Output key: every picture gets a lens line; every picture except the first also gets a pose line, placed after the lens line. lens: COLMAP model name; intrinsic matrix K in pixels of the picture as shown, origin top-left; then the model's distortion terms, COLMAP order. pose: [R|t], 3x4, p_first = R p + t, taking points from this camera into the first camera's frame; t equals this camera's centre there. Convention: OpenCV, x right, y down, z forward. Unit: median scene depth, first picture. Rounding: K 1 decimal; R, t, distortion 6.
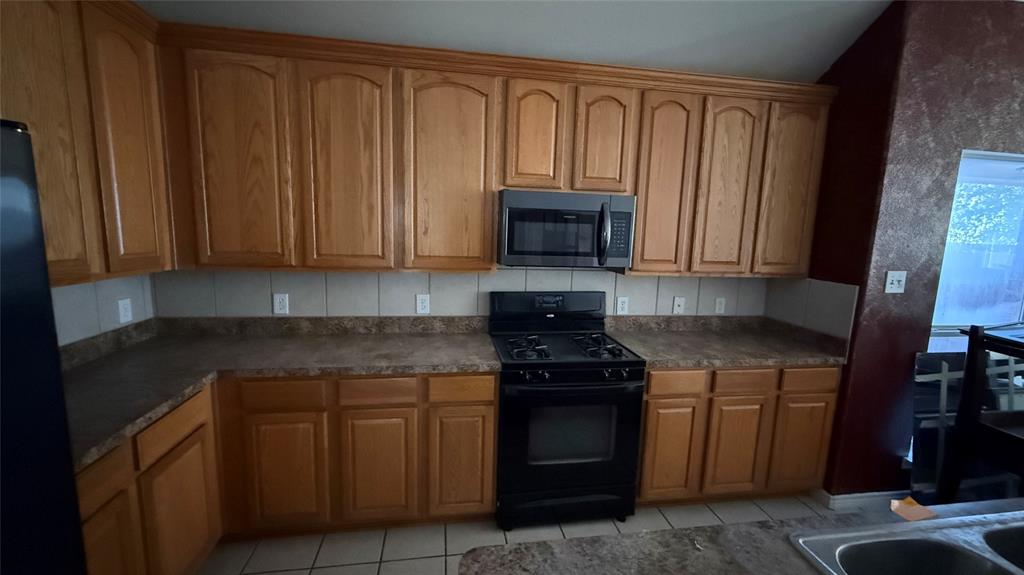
lens RADIAL K [[409.3, 0, 511.0], [0, 409.3, 286.7], [0, 0, 1]] dist [-0.000800, 0.000173]
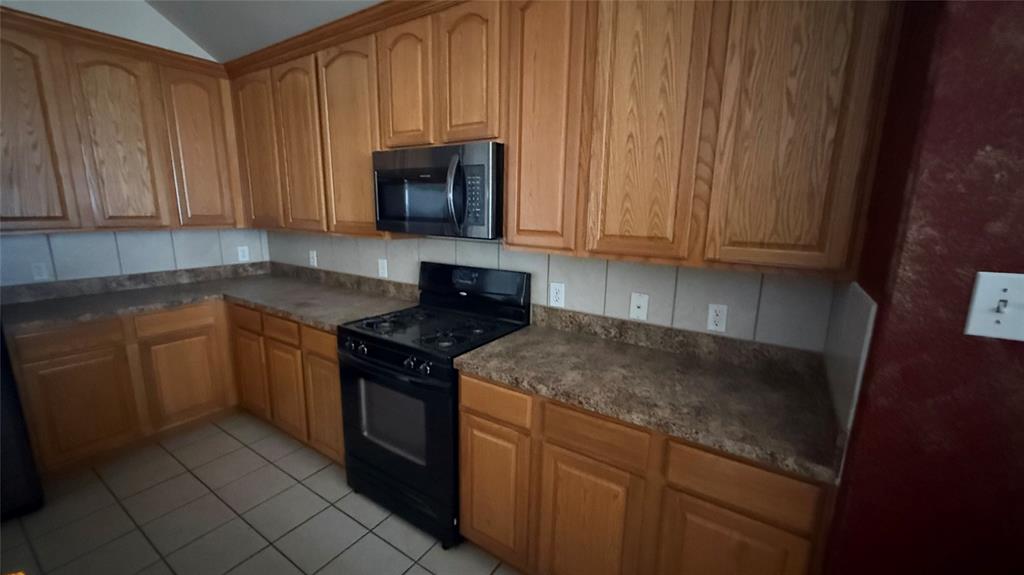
lens RADIAL K [[409.3, 0, 509.3], [0, 409.3, 287.8], [0, 0, 1]] dist [-0.000800, 0.000173]
pose [[0.737896, 0.113882, -0.665238, 0.829371], [-0.088179, 0.993480, 0.072264, -0.015082], [0.669130, 0.005337, 0.743126, 0.460091]]
